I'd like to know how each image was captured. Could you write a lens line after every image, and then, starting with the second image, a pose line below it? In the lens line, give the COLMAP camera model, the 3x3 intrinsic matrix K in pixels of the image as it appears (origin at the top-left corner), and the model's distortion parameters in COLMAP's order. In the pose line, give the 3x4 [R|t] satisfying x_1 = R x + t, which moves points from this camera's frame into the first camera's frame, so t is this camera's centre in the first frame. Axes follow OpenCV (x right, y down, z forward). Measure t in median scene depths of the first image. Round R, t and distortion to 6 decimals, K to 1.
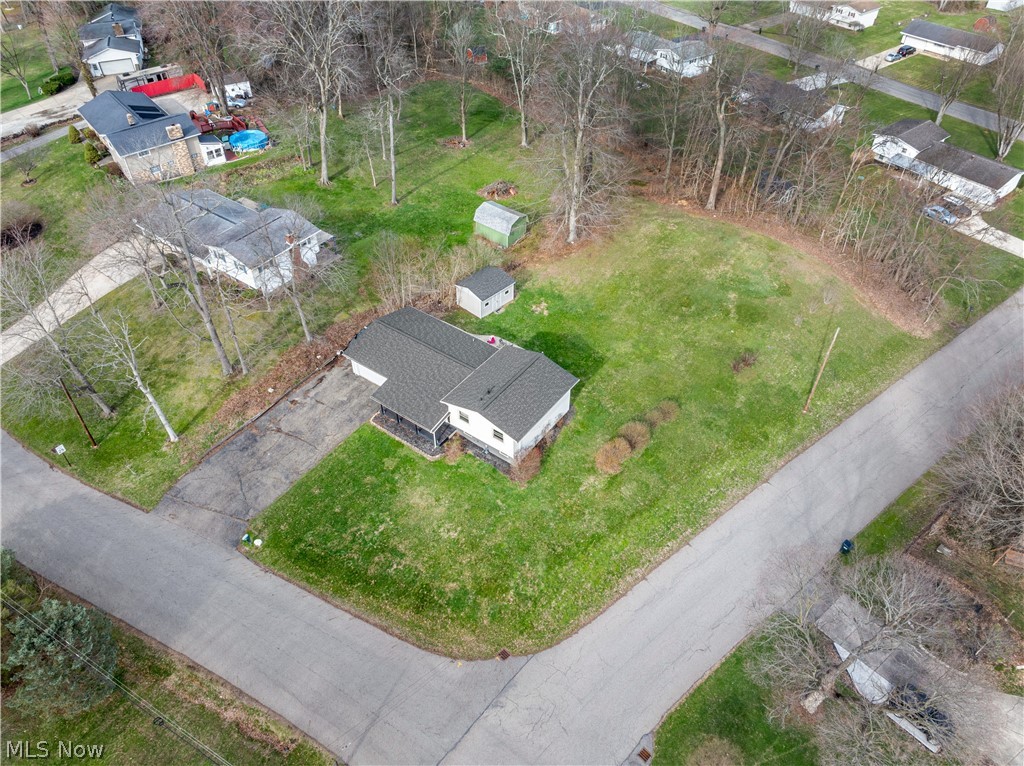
lens RADIAL K [[653.1, 0, 512.0], [0, 653.1, 383.0], [0, 0, 1]] dist [-0.021004, 0.000722]
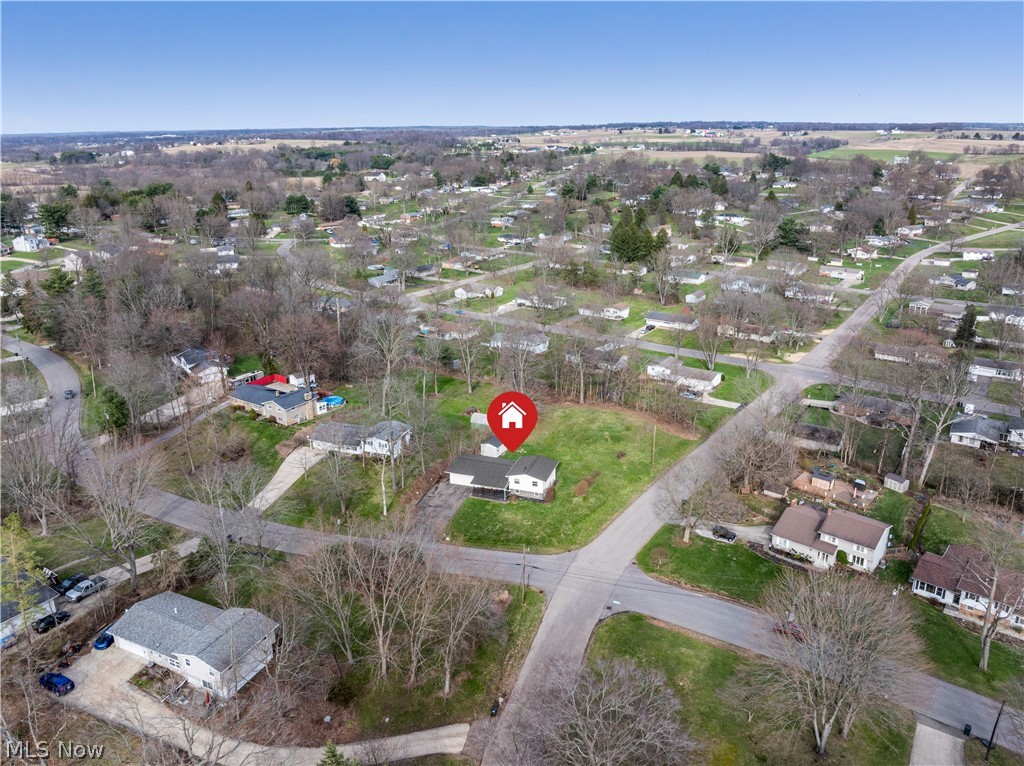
lens RADIAL K [[653.1, 0, 512.0], [0, 653.1, 383.0], [0, 0, 1]] dist [-0.021004, 0.000722]
pose [[0.955915, -0.110833, 0.271926, -0.495057], [0.214945, 0.895024, -0.390809, 0.466470], [-0.200065, 0.432029, 0.879389, -0.840382]]
